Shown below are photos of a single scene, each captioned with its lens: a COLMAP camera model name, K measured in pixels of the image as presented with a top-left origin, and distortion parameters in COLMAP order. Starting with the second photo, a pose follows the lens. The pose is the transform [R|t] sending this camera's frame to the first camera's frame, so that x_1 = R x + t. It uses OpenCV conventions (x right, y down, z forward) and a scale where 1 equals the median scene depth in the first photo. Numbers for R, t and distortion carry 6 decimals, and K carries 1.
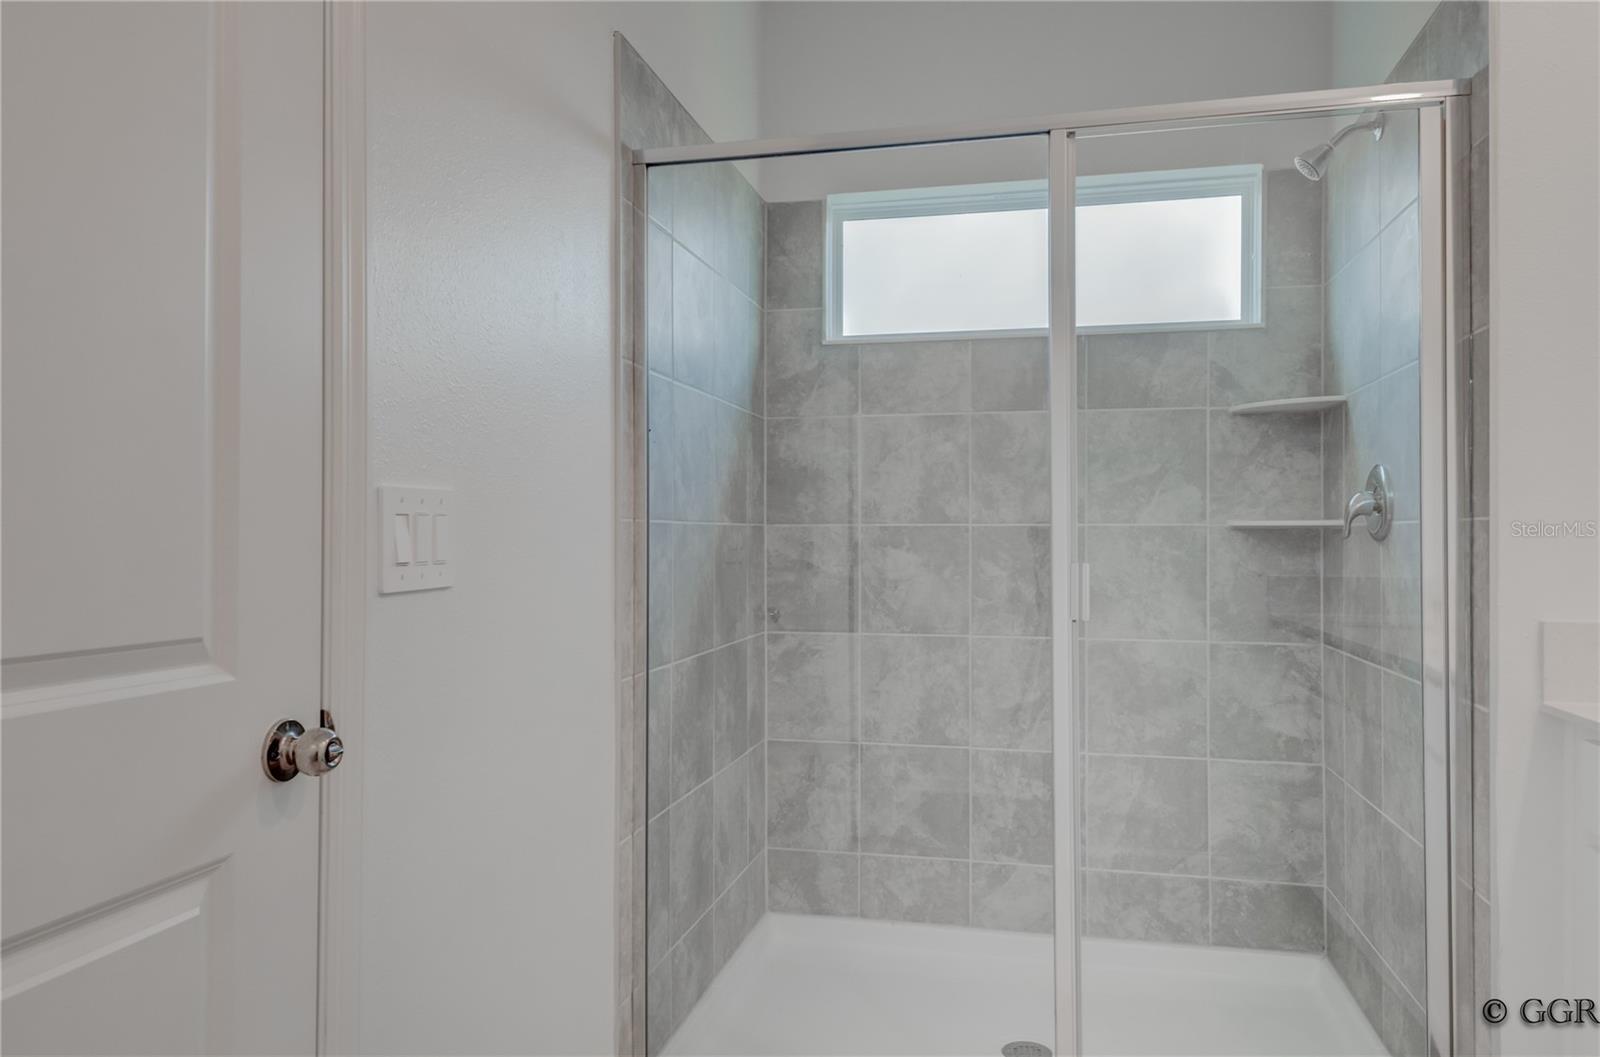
lens RADIAL K [[1108.5, 0, 802.1], [0, 1108.5, 531.1], [0, 0, 1]] dist [0.041542, -0.019493]
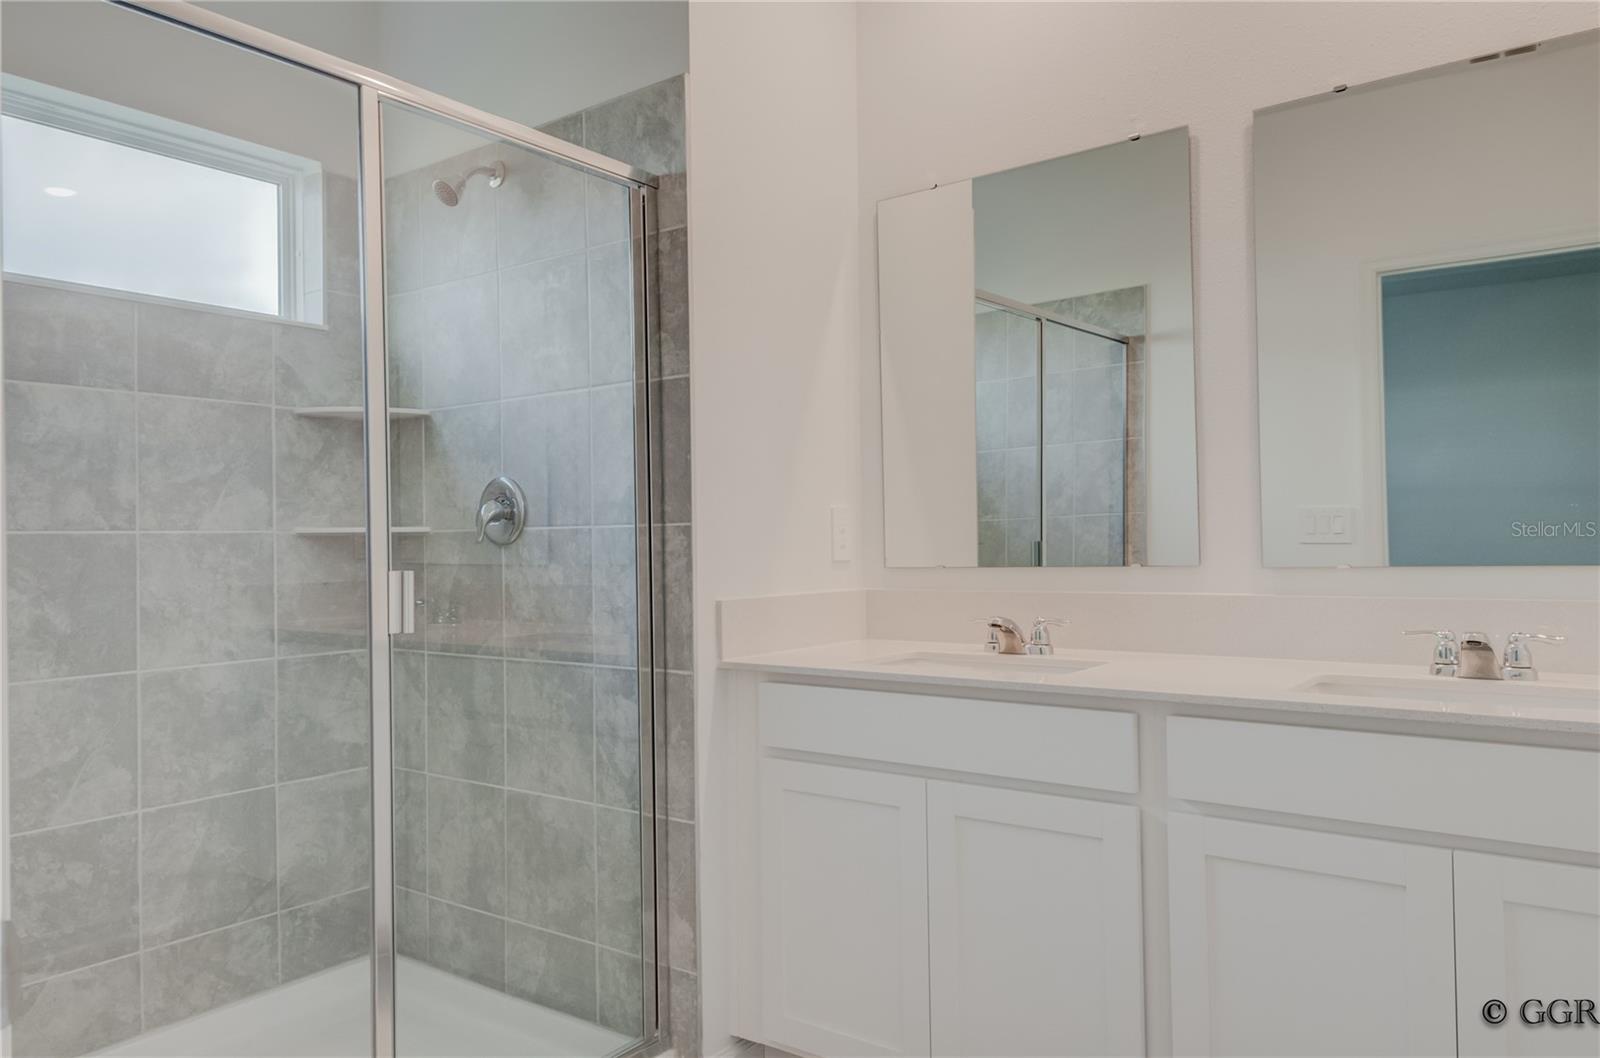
lens RADIAL K [[1108.5, 0, 808.4], [0, 1108.5, 533.6], [0, 0, 1]] dist [0.041542, -0.019493]
pose [[0.409082, -0.002013, 0.912495, -0.303901], [0.010773, 0.999939, -0.002623, 0.002817], [-0.912434, 0.010903, 0.409079, 0.213799]]
